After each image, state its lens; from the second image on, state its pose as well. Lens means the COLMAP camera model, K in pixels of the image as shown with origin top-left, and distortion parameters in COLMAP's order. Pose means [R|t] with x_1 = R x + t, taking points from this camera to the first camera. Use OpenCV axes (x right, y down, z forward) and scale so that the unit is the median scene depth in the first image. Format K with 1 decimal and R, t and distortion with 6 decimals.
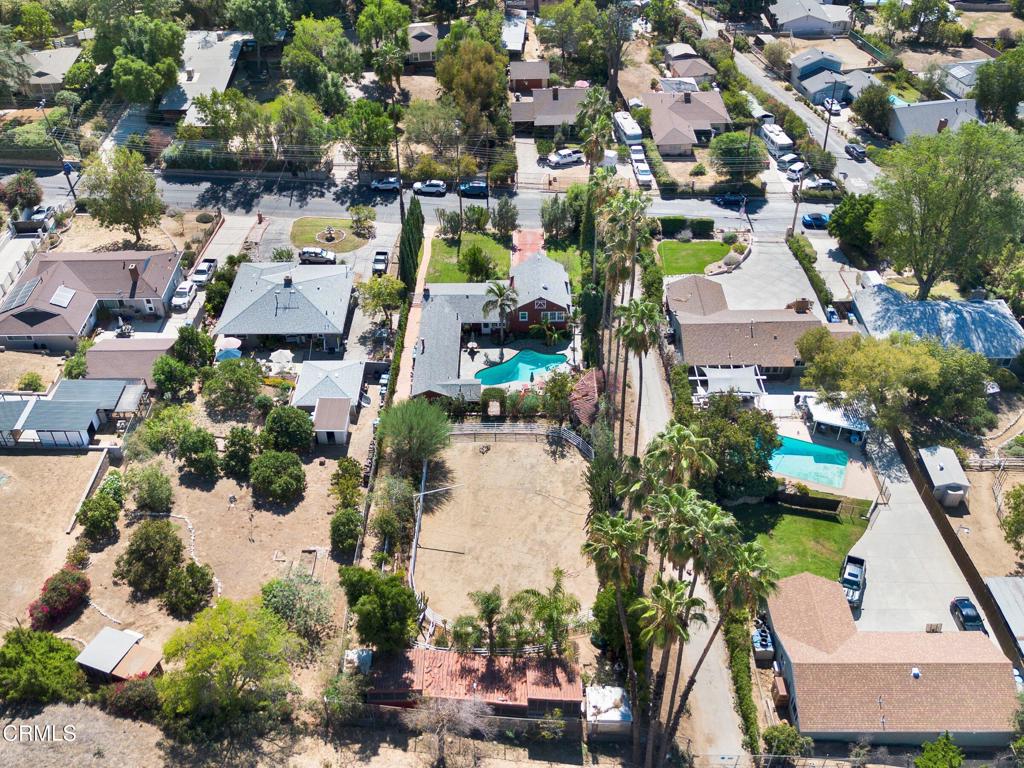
lens RADIAL K [[988.6, 0, 512.0], [0, 988.6, 384.0], [0, 0, 1]] dist [0.111987, -0.192145]
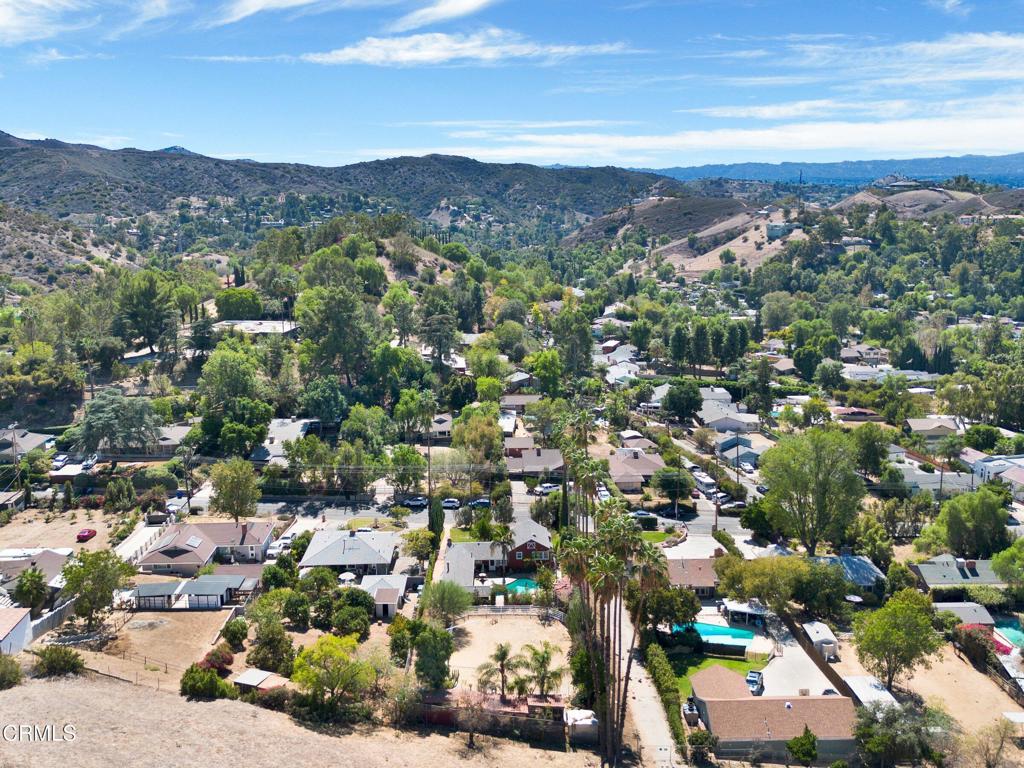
lens RADIAL K [[988.6, 0, 512.0], [0, 988.6, 384.0], [0, 0, 1]] dist [0.111987, -0.192145]
pose [[0.999873, -0.006487, 0.014562, -0.016451], [0.012446, 0.888454, -0.458797, 0.337155], [-0.009962, 0.458920, 0.888422, -0.332070]]
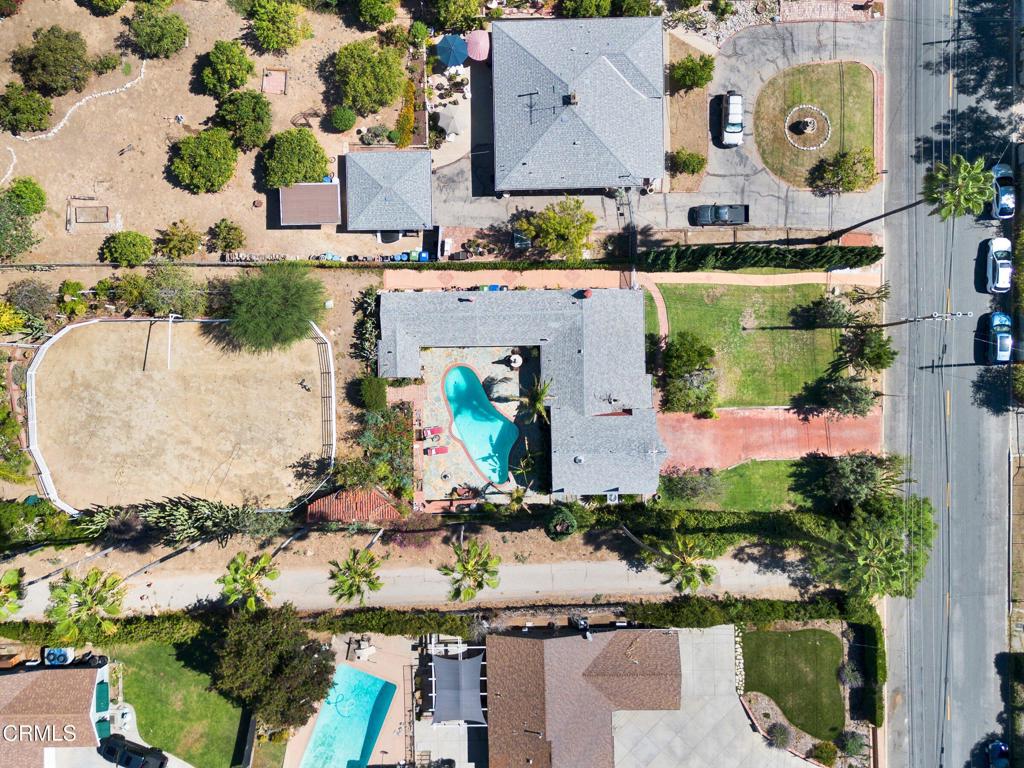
lens RADIAL K [[988.6, 0, 512.0], [0, 988.6, 384.0], [0, 0, 1]] dist [0.111987, -0.192145]
pose [[0.018867, 0.999816, 0.003455, -0.023519], [-0.621356, 0.009018, 0.783477, -0.595907], [0.783301, -0.016929, 0.621411, 0.489057]]
